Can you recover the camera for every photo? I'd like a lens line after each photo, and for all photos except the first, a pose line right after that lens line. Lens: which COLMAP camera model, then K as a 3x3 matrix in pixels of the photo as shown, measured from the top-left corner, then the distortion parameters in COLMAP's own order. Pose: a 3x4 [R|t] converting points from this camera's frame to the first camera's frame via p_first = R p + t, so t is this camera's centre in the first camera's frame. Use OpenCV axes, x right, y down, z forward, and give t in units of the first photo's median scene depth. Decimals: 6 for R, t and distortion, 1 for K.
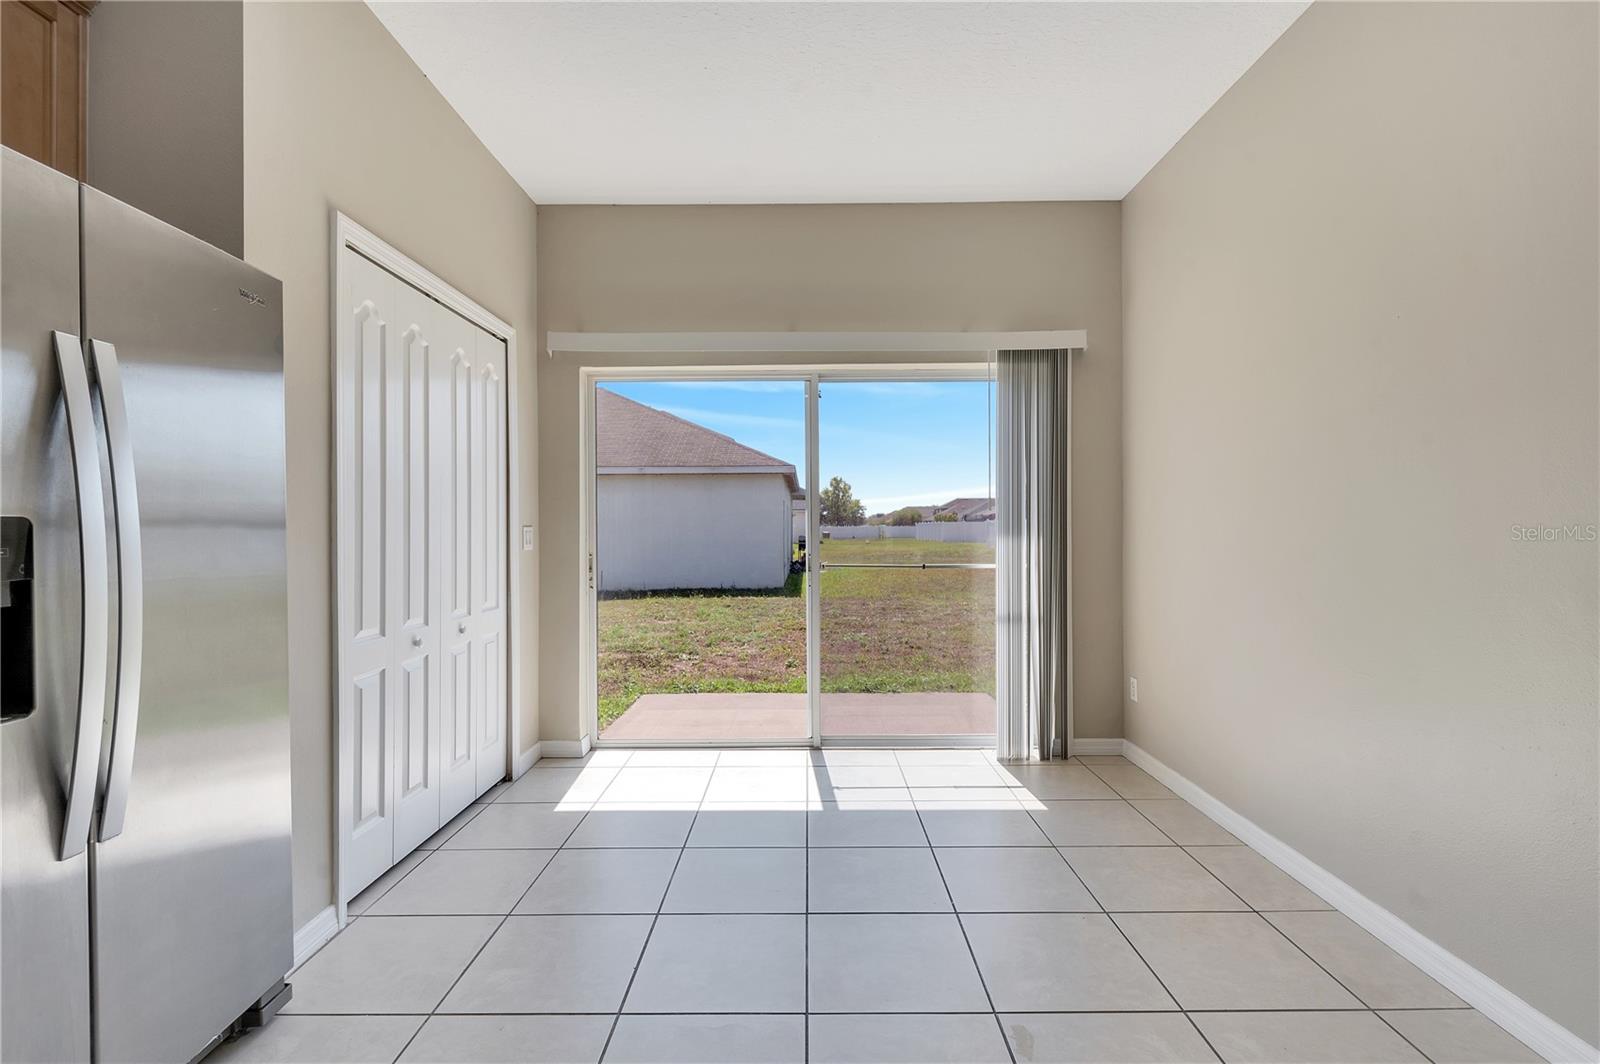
lens RADIAL K [[707.7, 0, 799.6], [0, 707.7, 531.4], [0, 0, 1]] dist [0.004678, -0.003737]
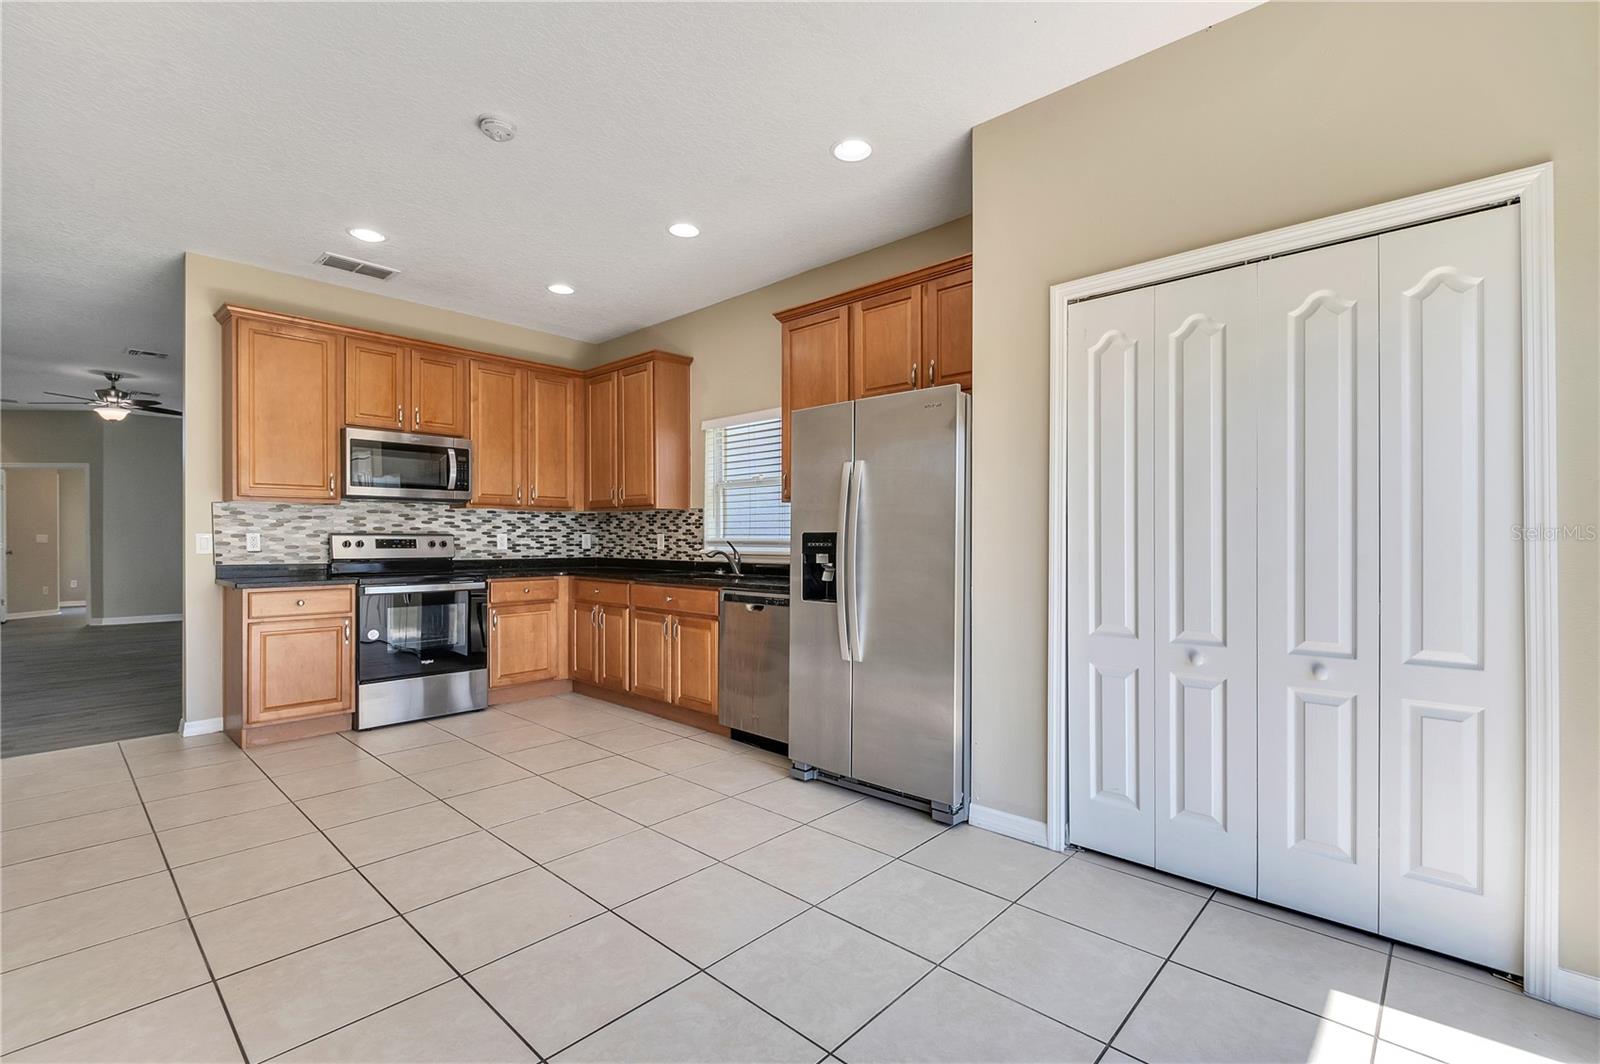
lens RADIAL K [[707.7, 0, 807.7], [0, 707.7, 541.4], [0, 0, 1]] dist [0.004678, -0.003737]
pose [[-0.676209, 0.008406, -0.736662, 0.378967], [0.001422, 0.999948, 0.010105, -0.004644], [0.736709, 0.005786, -0.676186, 1.012923]]
